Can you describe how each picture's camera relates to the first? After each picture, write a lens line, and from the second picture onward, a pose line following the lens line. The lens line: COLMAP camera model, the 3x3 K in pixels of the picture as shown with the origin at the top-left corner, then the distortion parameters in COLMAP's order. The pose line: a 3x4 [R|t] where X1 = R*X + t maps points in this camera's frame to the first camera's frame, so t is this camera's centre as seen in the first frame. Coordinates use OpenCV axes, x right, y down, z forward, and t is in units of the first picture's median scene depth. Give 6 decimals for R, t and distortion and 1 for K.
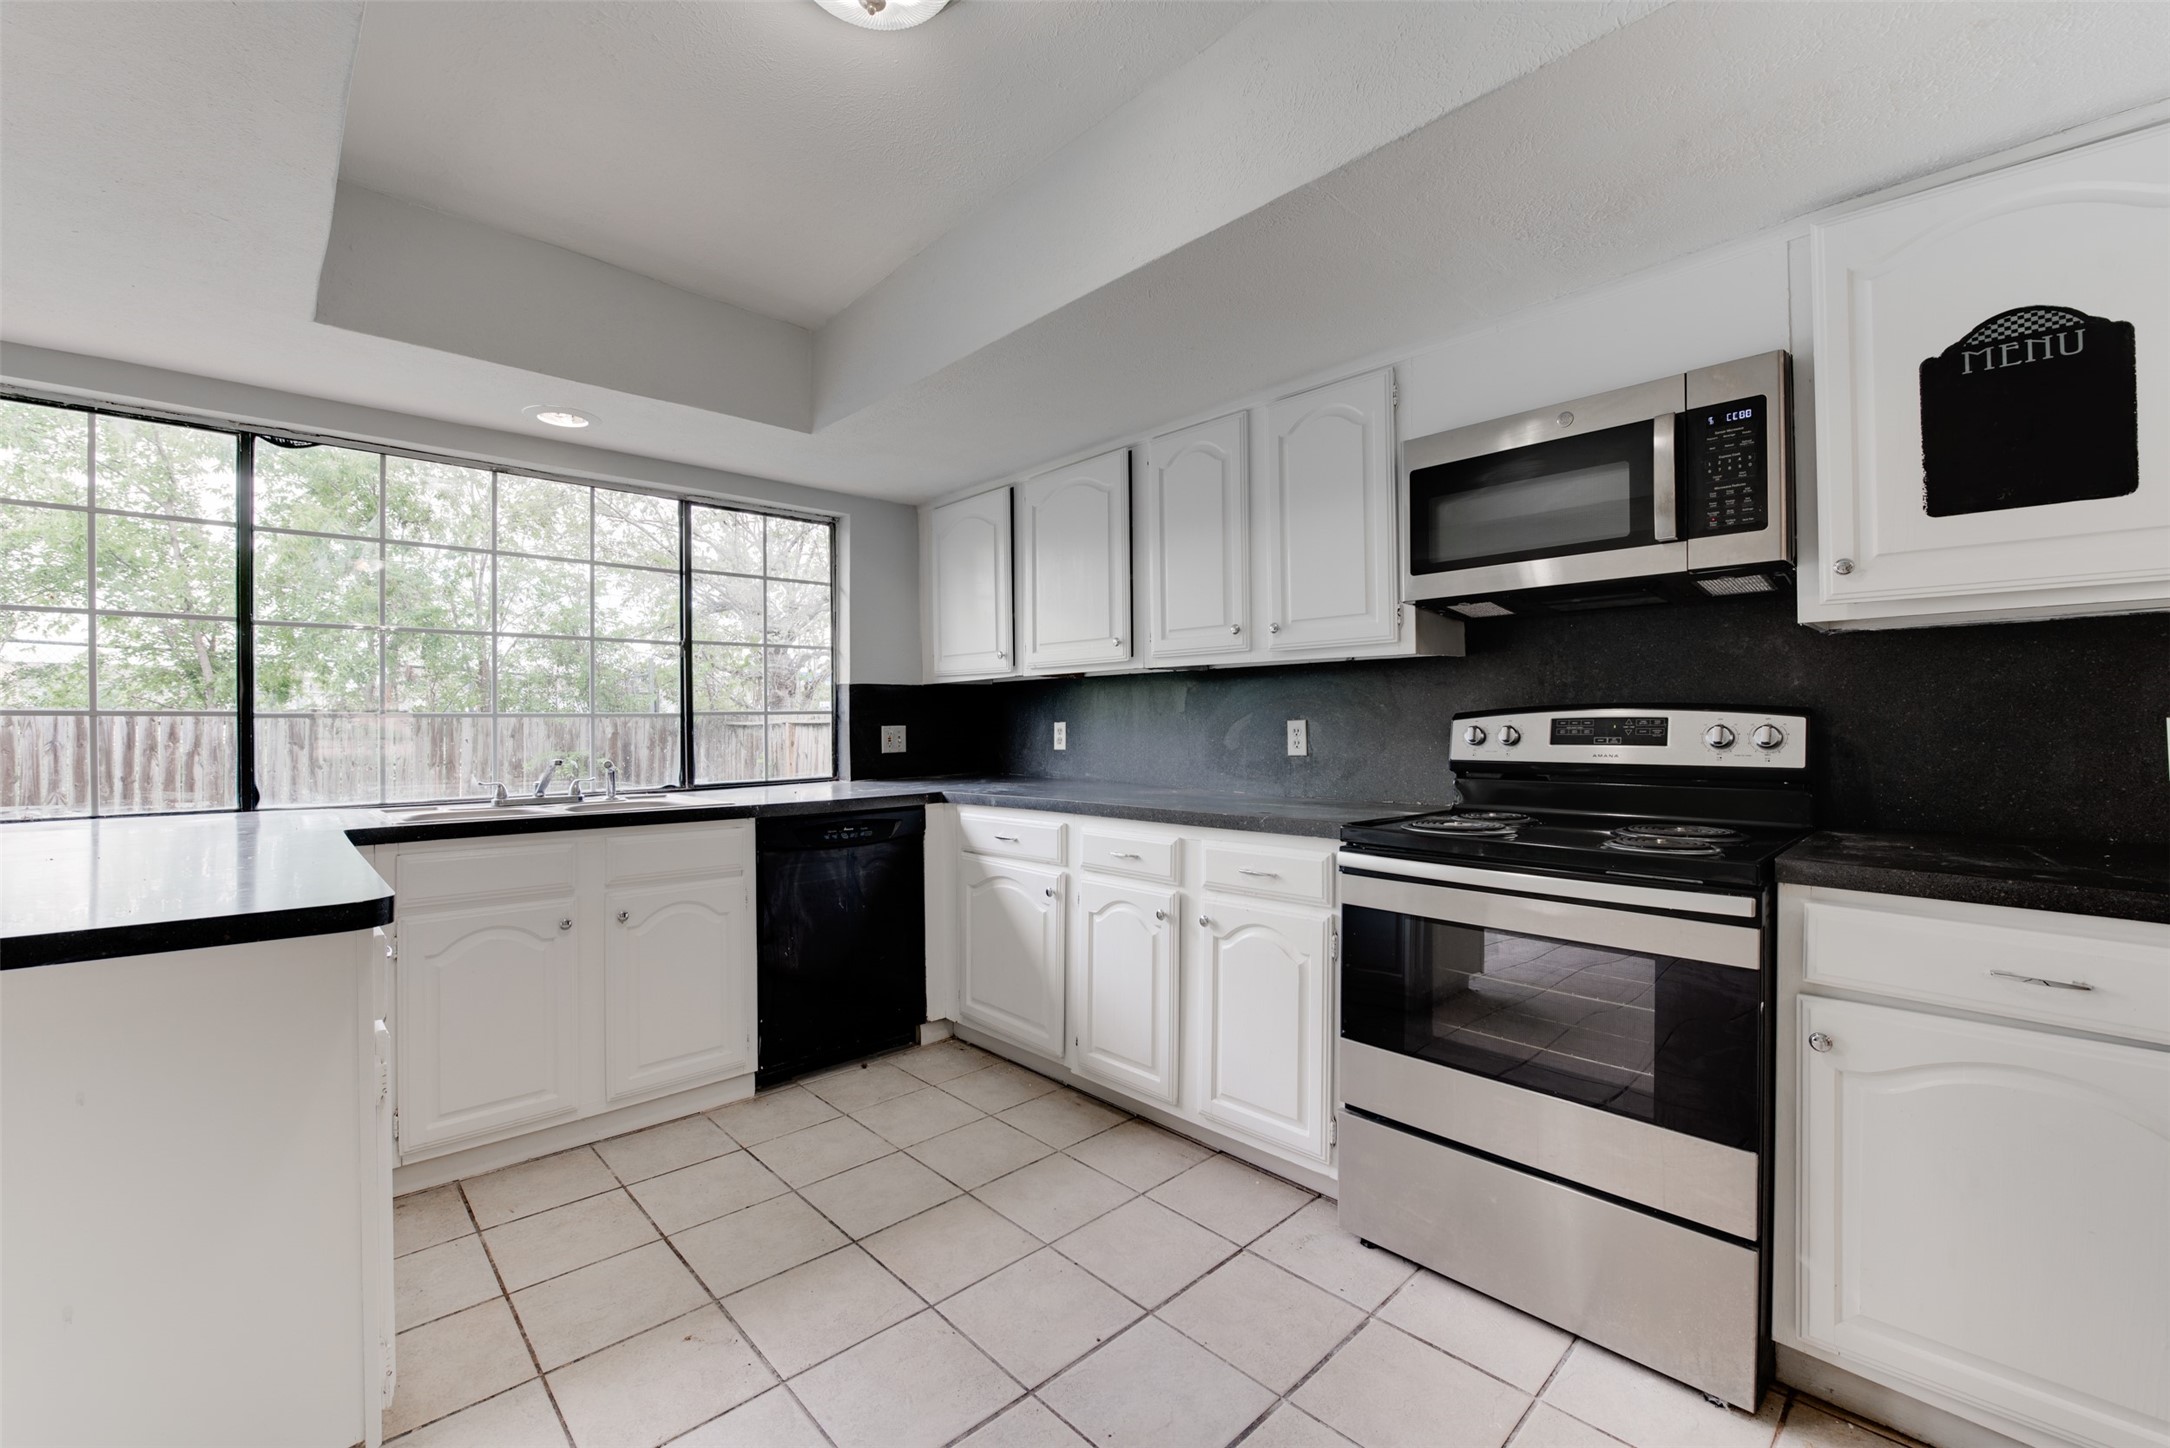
lens RADIAL K [[881.1, 0, 1087.7], [0, 881.1, 720.3], [0, 0, 1]] dist [-0.010760, -0.000473]
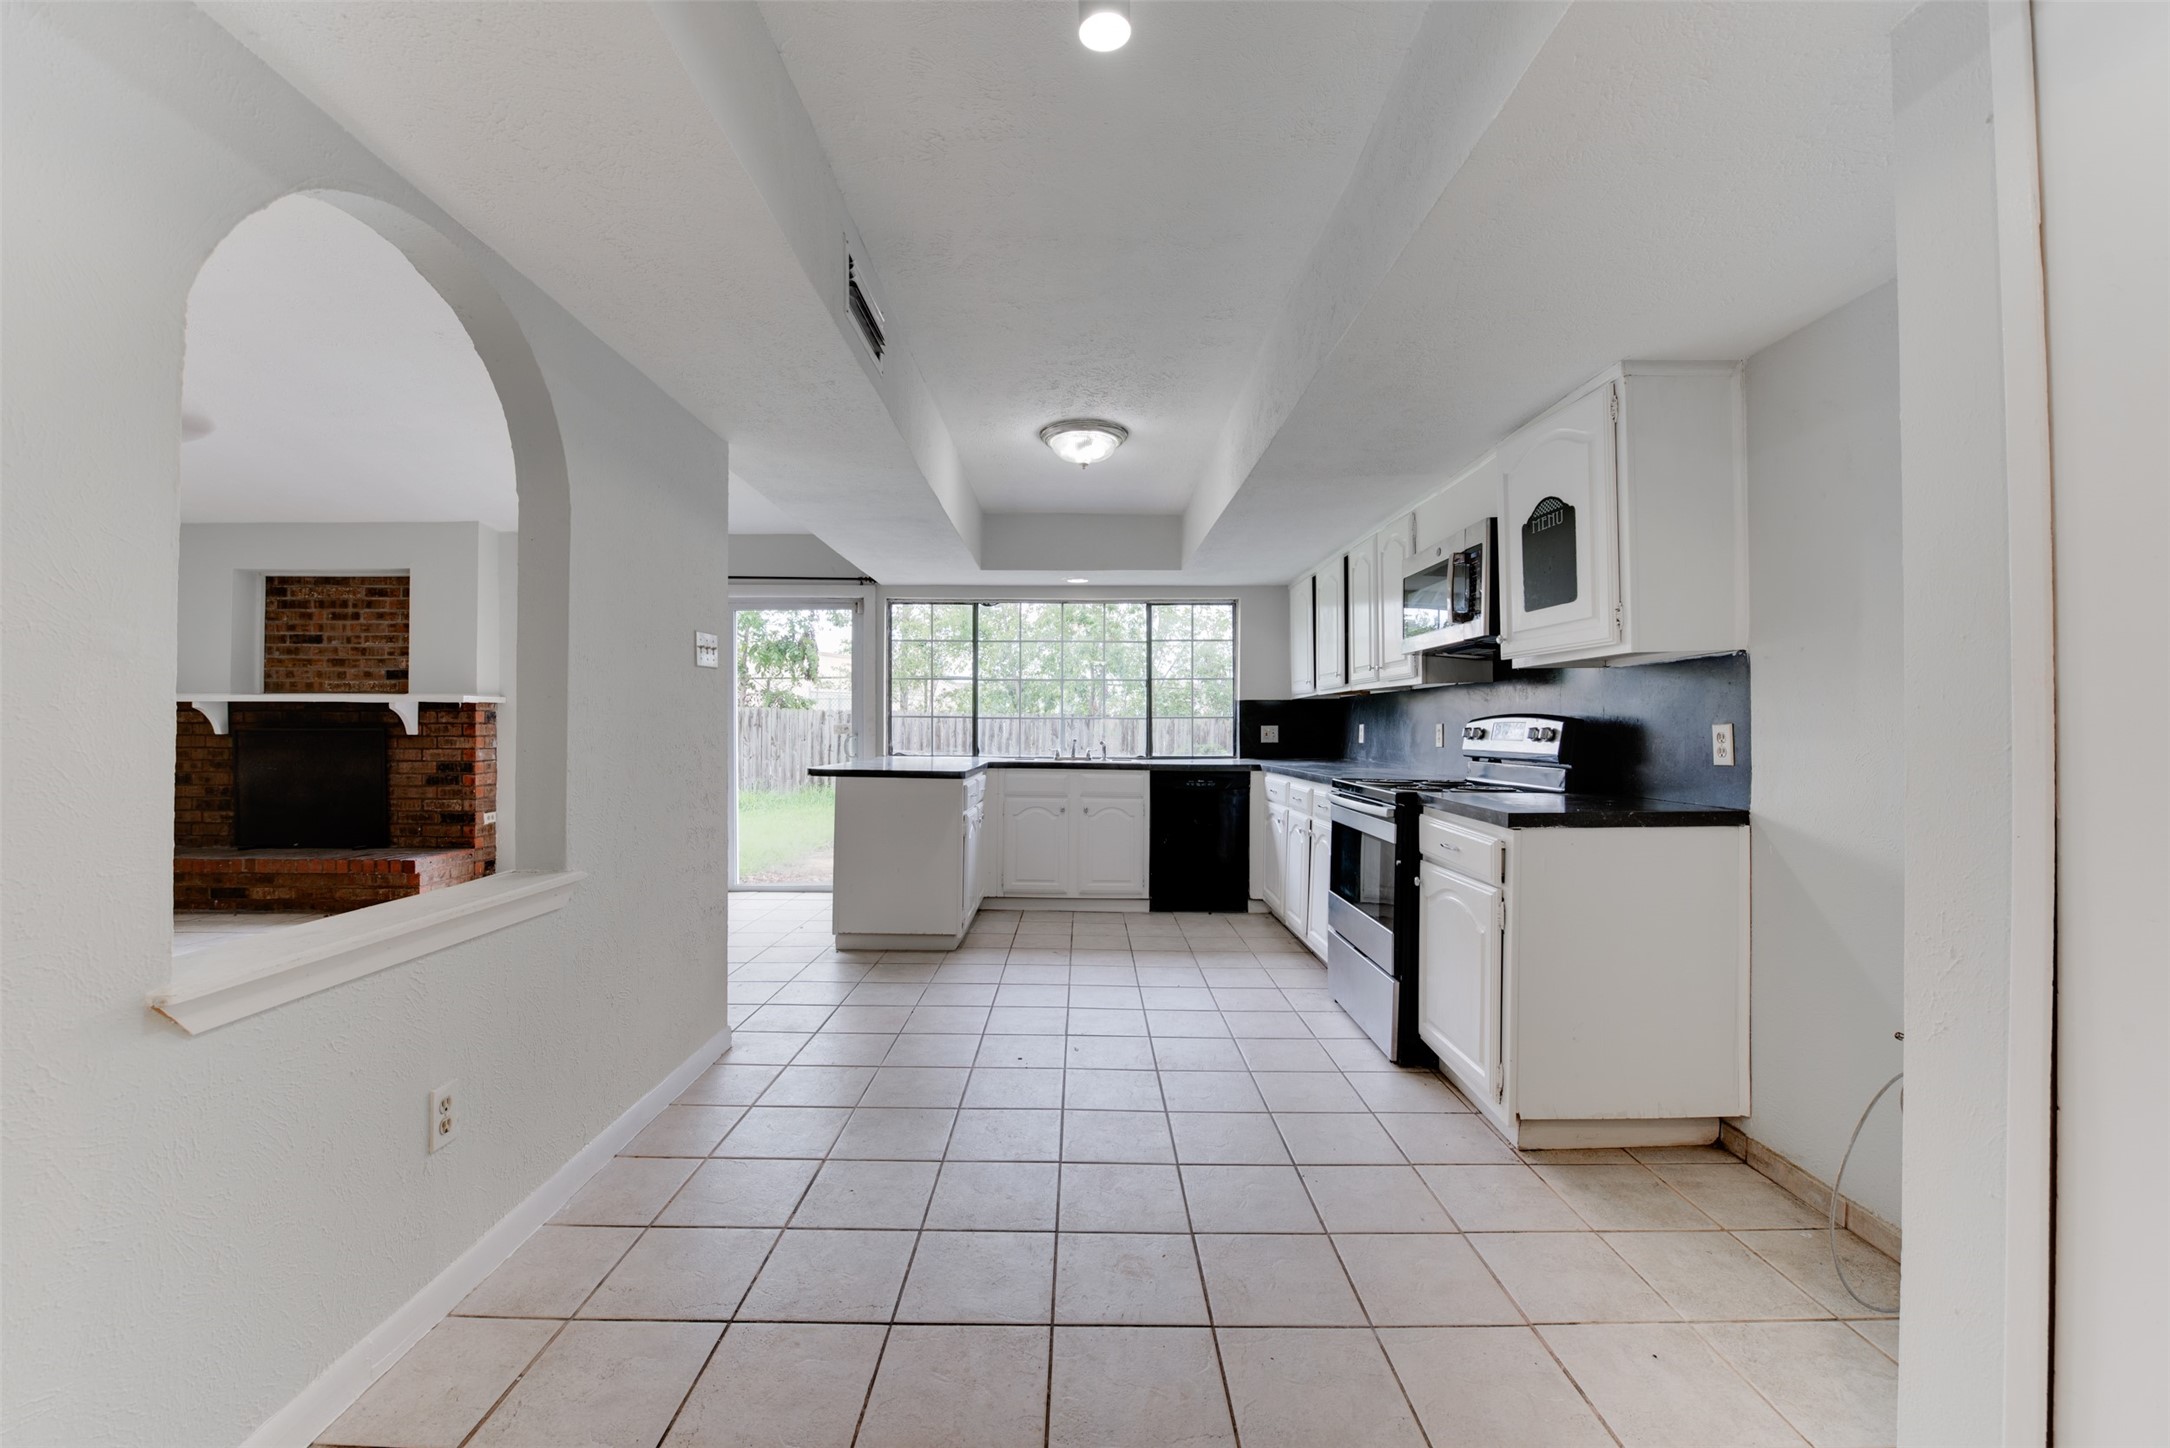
lens RADIAL K [[865.6, 0, 1089.2], [0, 865.6, 722.1], [0, 0, 1]] dist [-0.015497, -0.002207]
pose [[0.730180, 0.006751, -0.683221, 0.817634], [-0.007725, 0.999969, 0.001624, -0.000408], [0.683211, 0.004092, 0.730209, -0.493149]]
